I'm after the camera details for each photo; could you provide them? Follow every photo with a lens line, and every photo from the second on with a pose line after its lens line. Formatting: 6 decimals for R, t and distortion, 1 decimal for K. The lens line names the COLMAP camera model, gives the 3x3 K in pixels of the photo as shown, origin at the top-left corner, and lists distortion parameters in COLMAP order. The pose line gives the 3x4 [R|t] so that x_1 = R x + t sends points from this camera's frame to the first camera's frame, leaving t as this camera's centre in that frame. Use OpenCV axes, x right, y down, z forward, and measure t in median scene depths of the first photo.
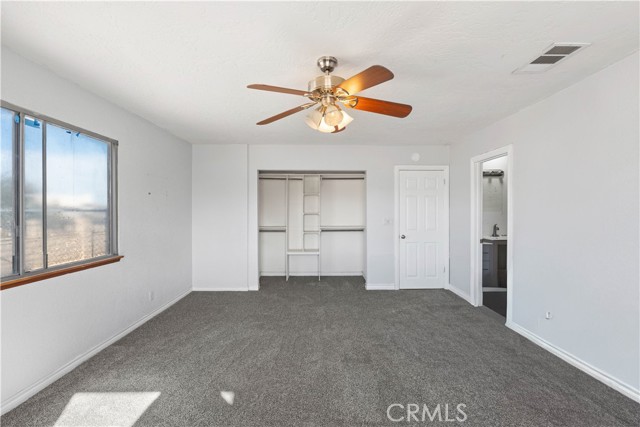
lens RADIAL K [[281.1, 0, 319.2], [0, 281.1, 214.3], [0, 0, 1]] dist [-0.007759, 0.001093]
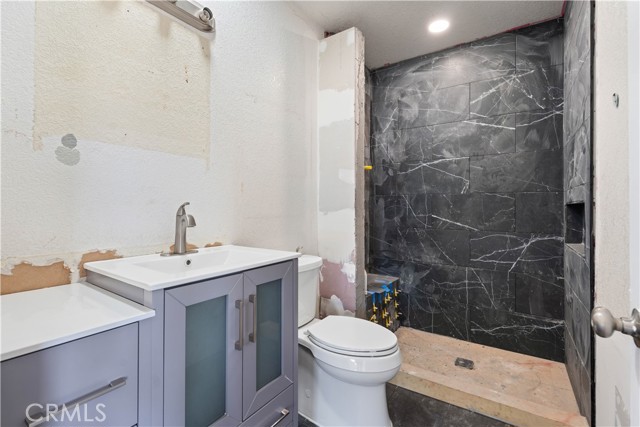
lens RADIAL K [[281.1, 0, 319.7], [0, 281.1, 211.2], [0, 0, 1]] dist [-0.007759, 0.001093]
pose [[0.573848, 0.001639, 0.818960, 0.497558], [-0.002231, 0.999997, -0.000438, 0.042138], [-0.818959, -0.001576, 0.573850, 0.763189]]
